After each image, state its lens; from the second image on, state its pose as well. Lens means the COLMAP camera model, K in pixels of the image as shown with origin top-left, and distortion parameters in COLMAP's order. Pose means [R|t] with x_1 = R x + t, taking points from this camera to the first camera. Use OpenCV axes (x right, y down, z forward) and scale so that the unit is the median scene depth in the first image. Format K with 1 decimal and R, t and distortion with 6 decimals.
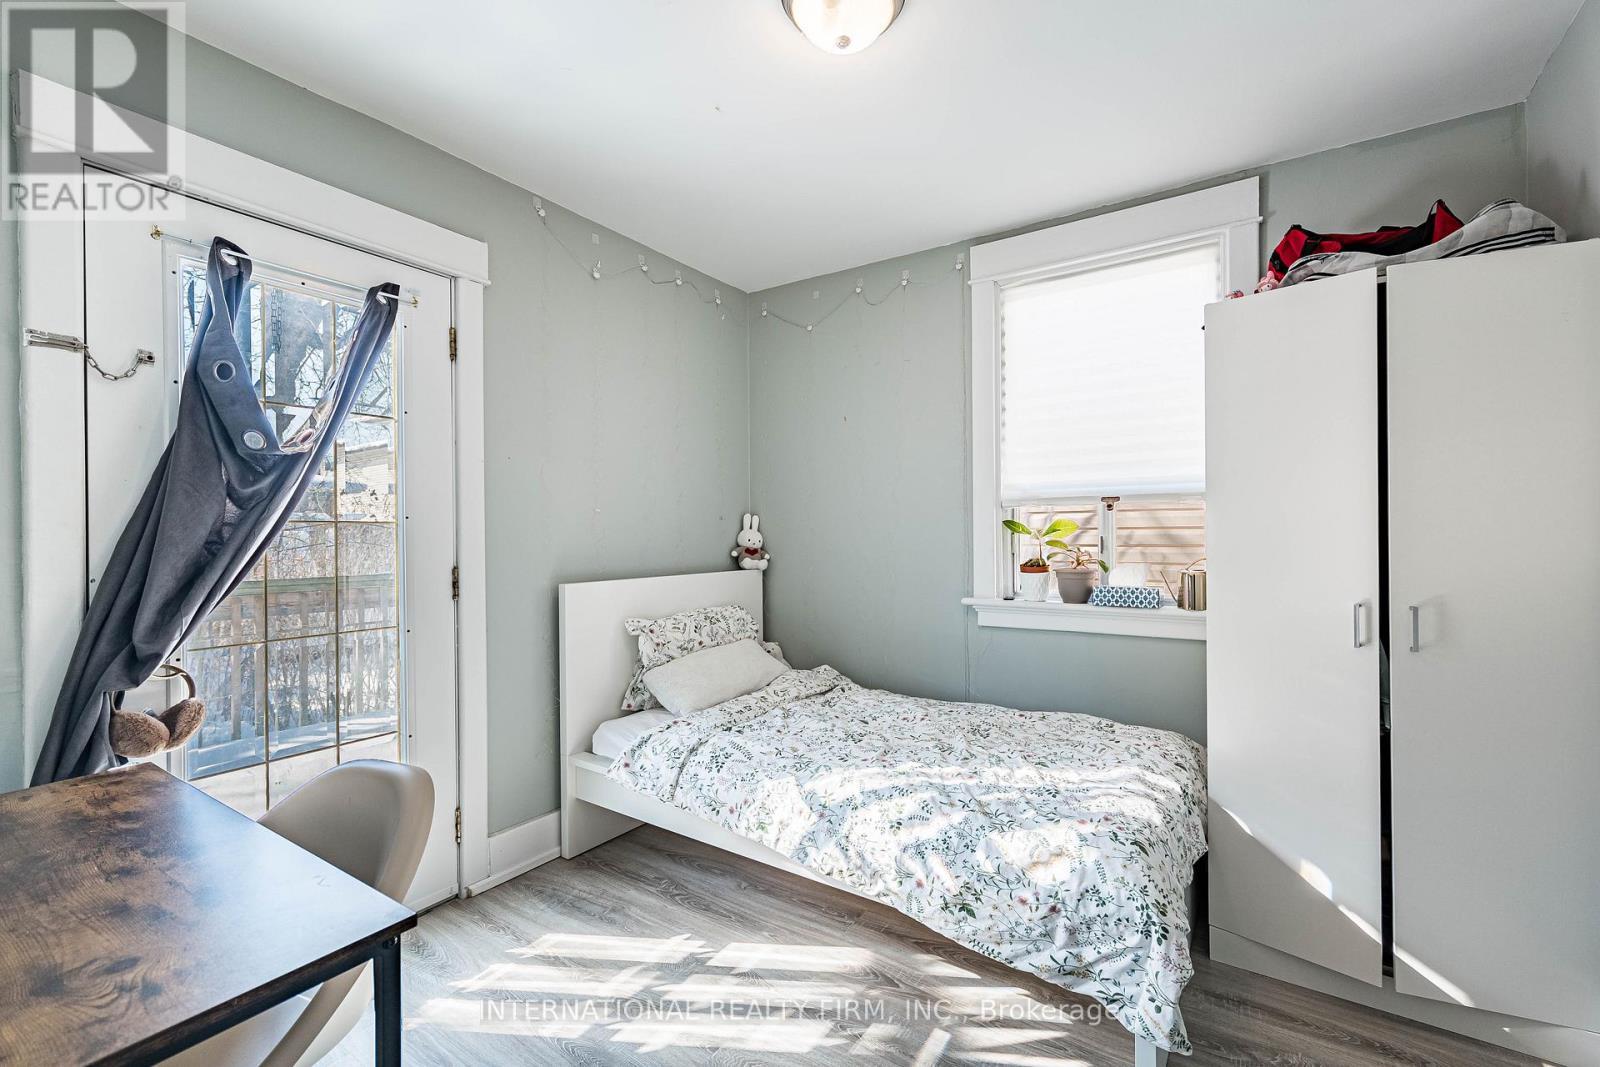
lens RADIAL K [[660.9, 0, 845.3], [0, 660.9, 534.0], [0, 0, 1]] dist [0.000534, -0.000238]
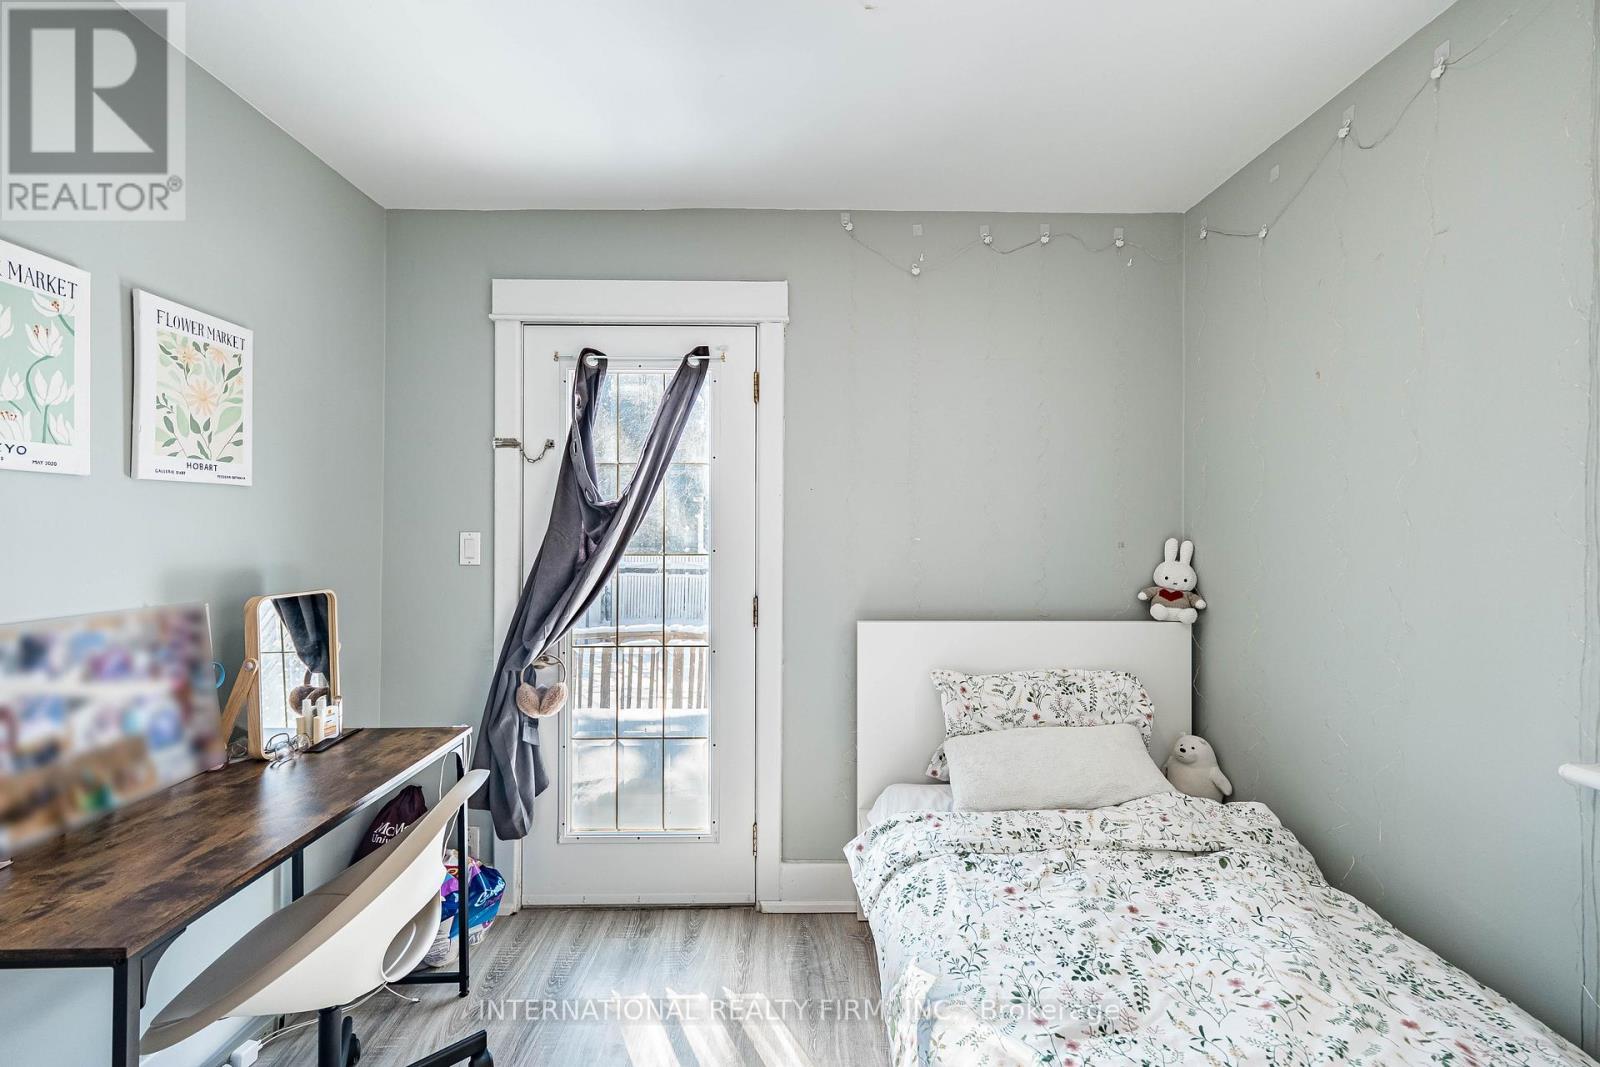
lens RADIAL K [[662.6, 0, 800.0], [0, 662.6, 533.5], [0, 0, 1]] dist [0.002063, 0.000227]
pose [[0.543542, 0.010608, -0.839315, 0.325905], [-0.006498, 0.999943, 0.008430, -0.058298], [0.839357, 0.000871, 0.543580, 0.455462]]
